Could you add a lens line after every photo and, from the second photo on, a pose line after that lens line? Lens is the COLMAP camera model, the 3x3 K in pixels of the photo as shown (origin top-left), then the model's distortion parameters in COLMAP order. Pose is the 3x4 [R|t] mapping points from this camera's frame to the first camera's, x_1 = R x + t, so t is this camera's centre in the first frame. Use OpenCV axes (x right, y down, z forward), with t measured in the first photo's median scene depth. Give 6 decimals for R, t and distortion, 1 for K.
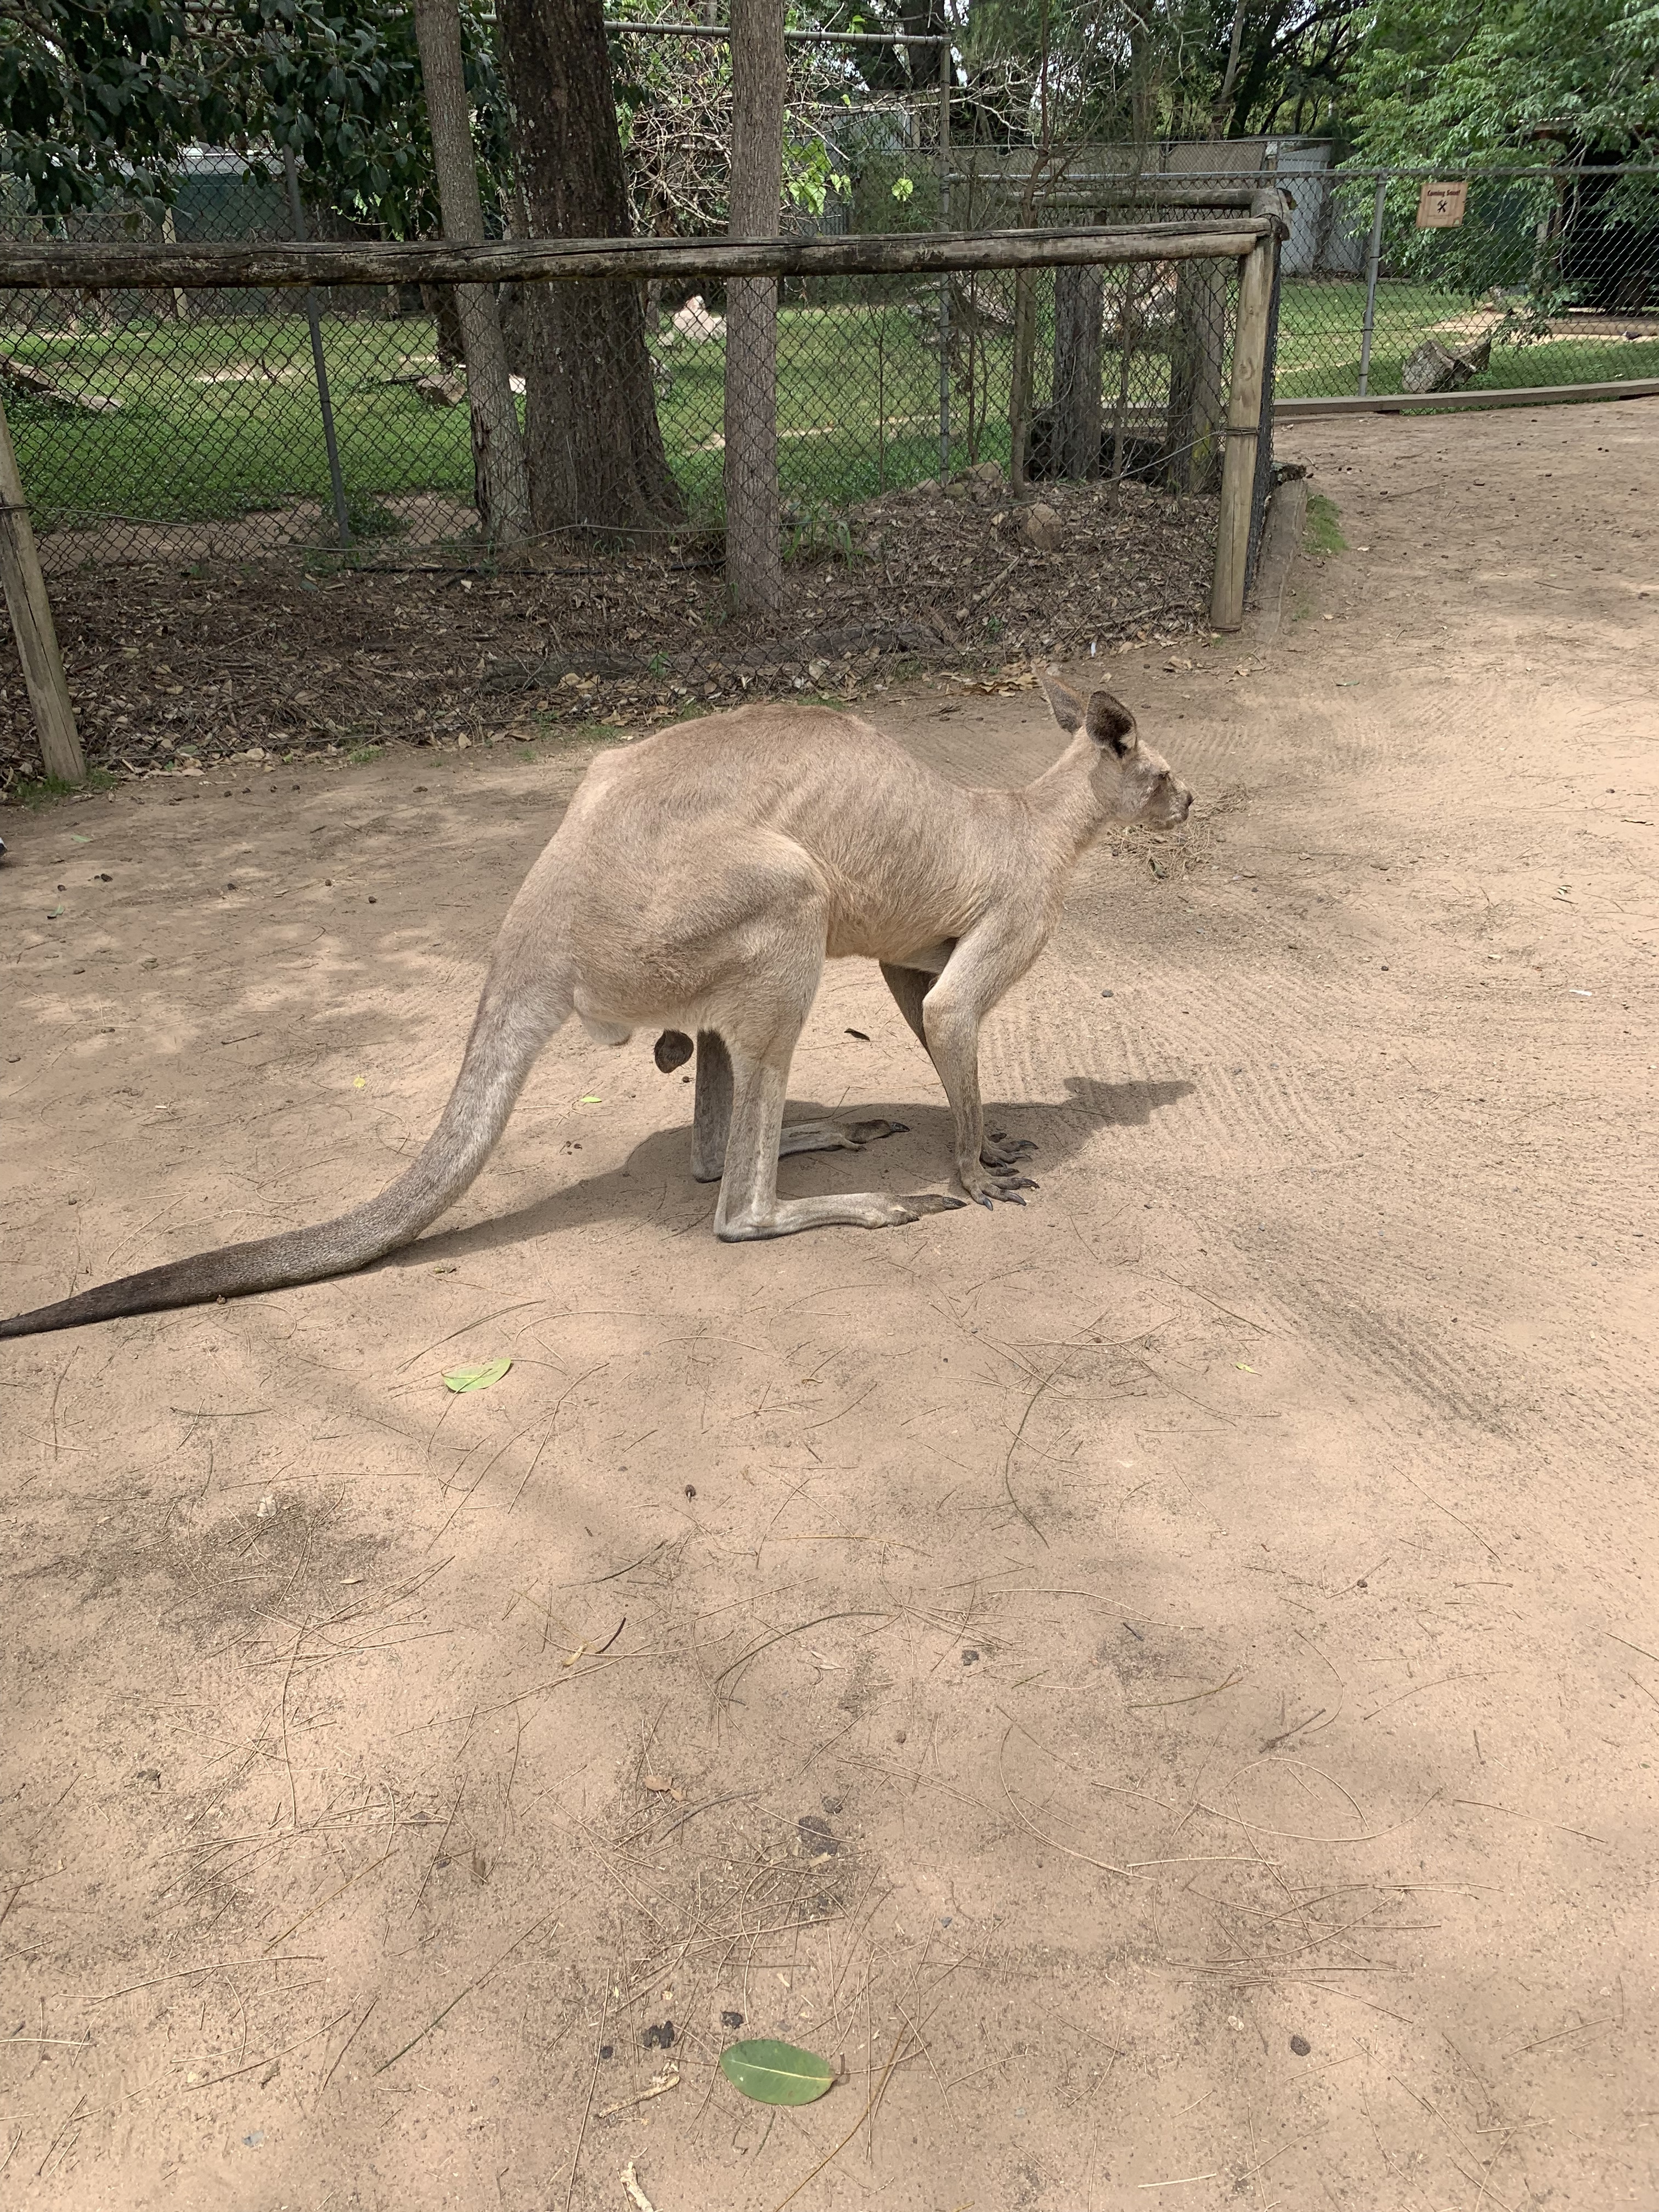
lens RADIAL K [[1698.5, 0, 835.7], [0, 1698.5, 1109.2], [0, 0, 1]] dist [0.014592, -0.000080]
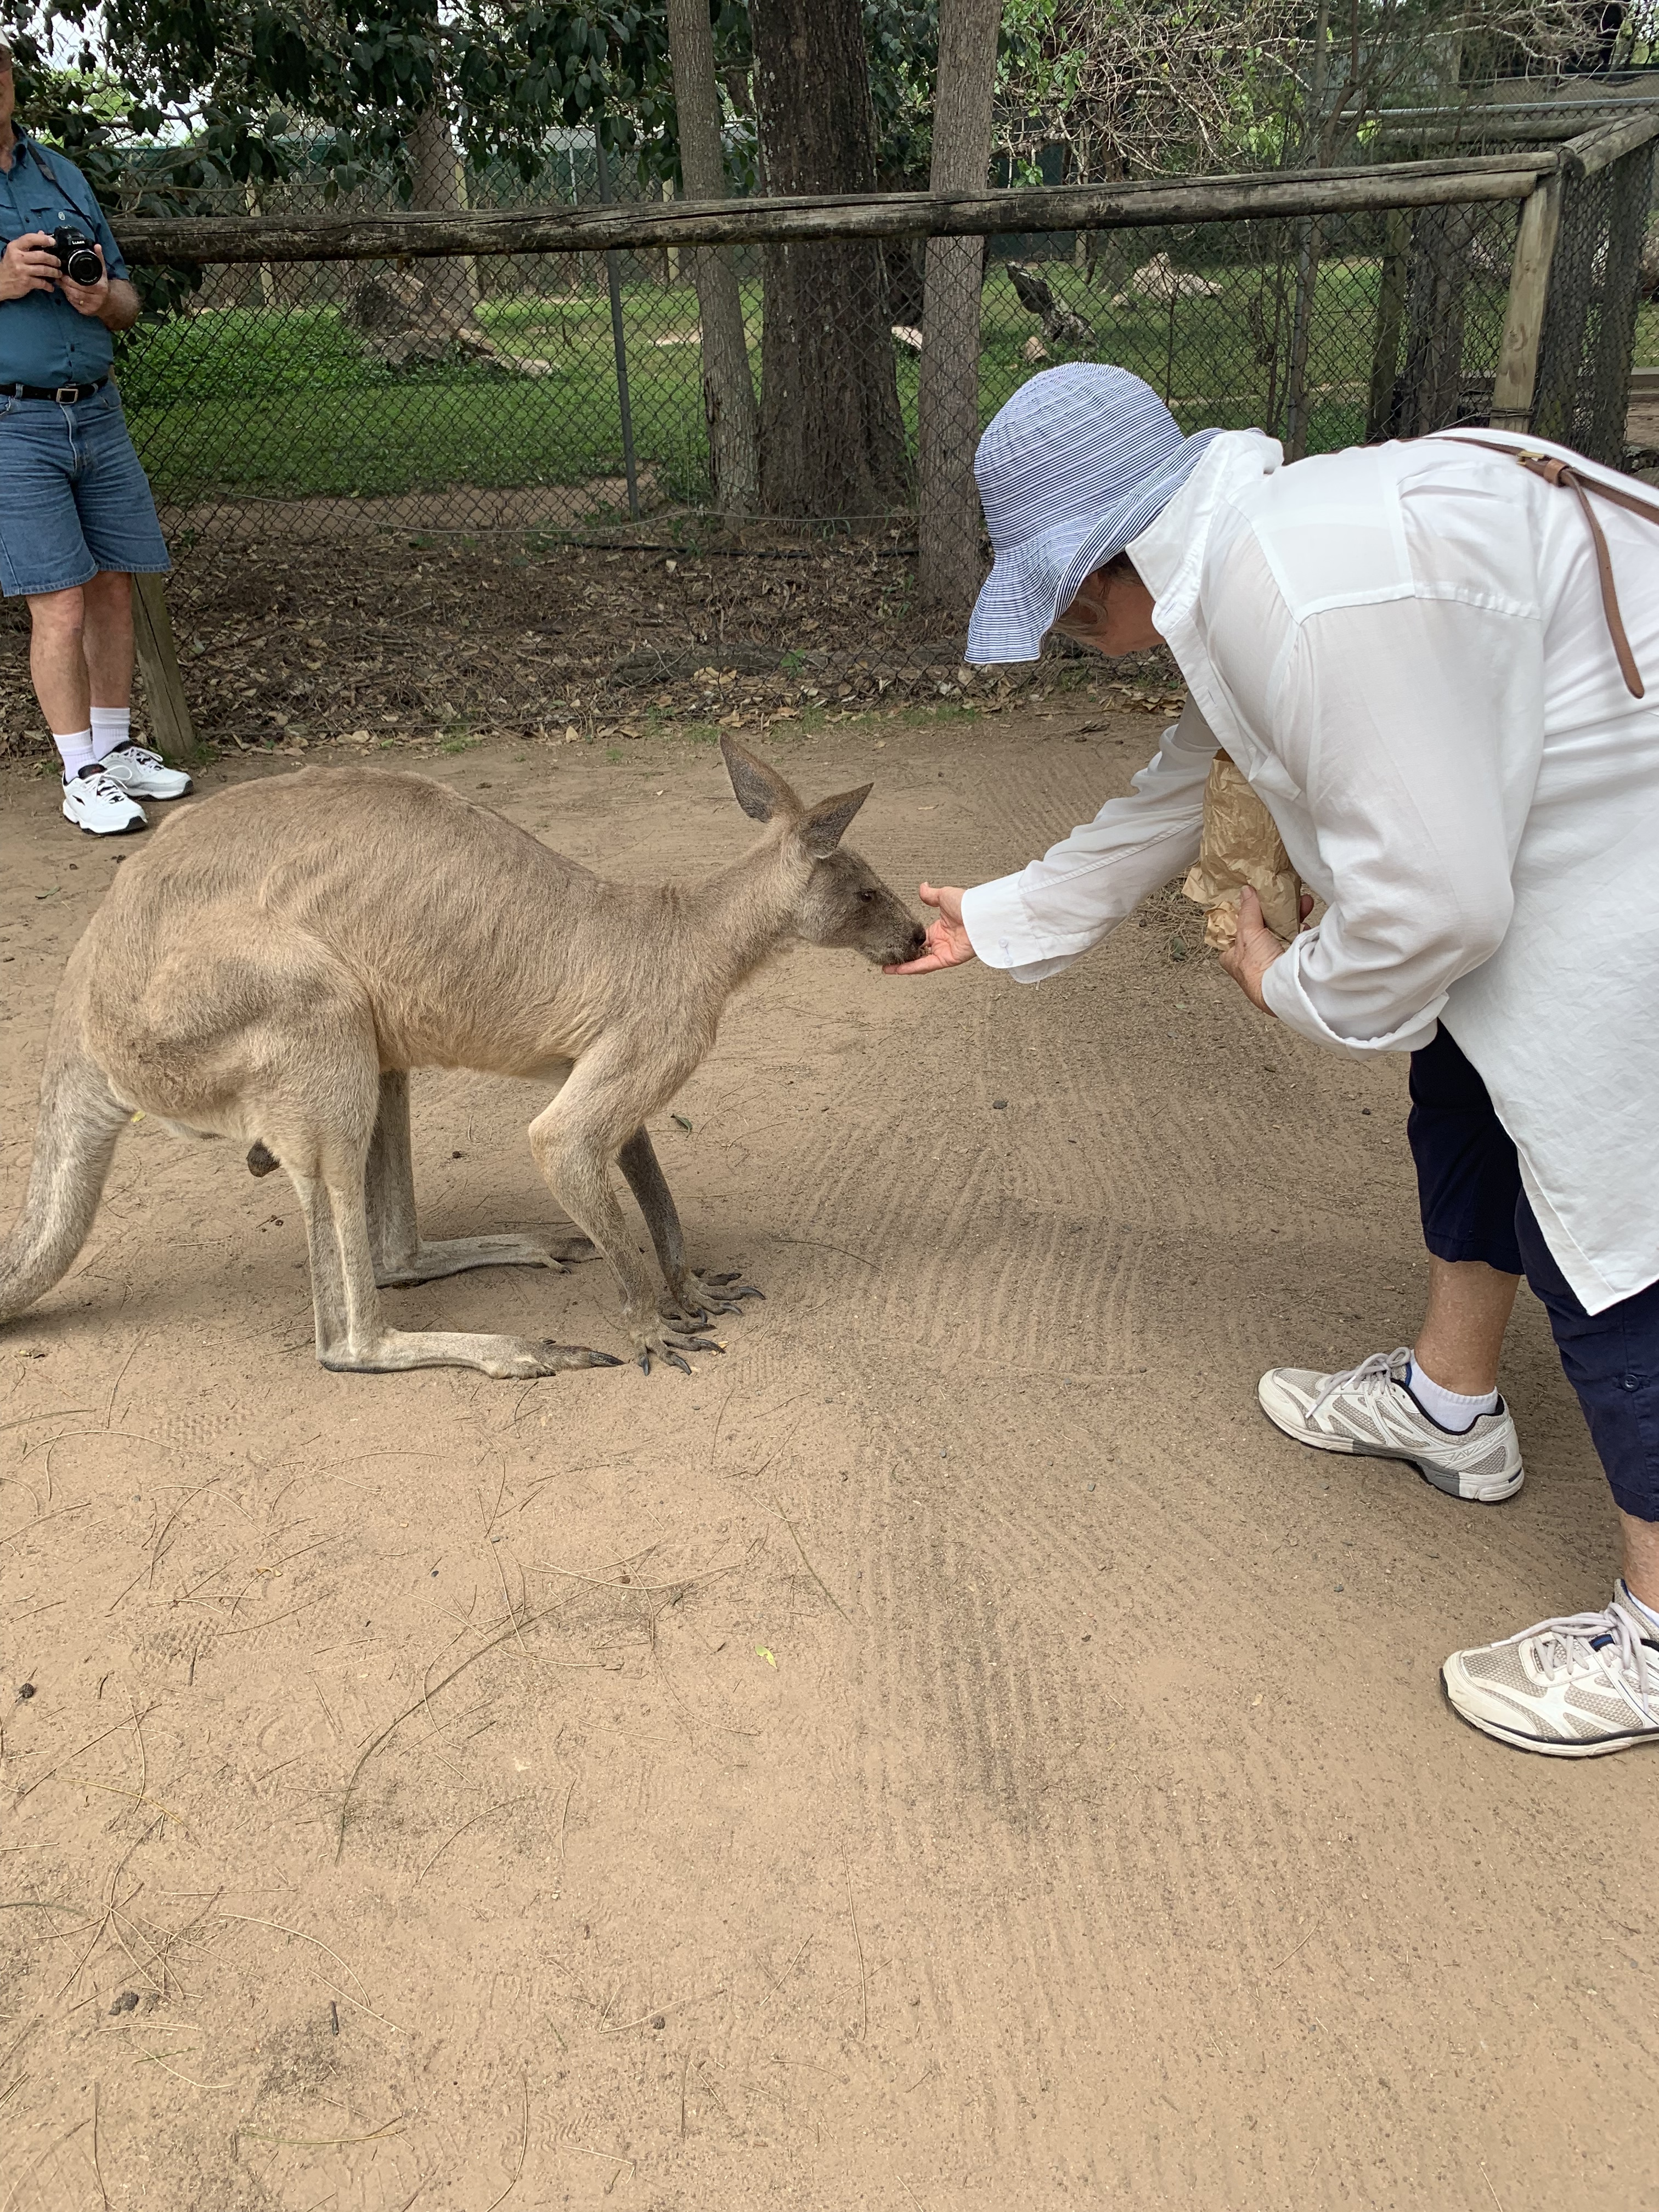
lens RADIAL K [[1678.4, 0, 824.1], [0, 1678.4, 1098.3], [0, 0, 1]] dist [0.090910, -0.113454]
pose [[0.960079, 0.111388, -0.256594, 0.189830], [-0.107217, 0.993776, 0.030231, -0.056012], [0.258364, -0.001513, 0.966046, 0.111380]]
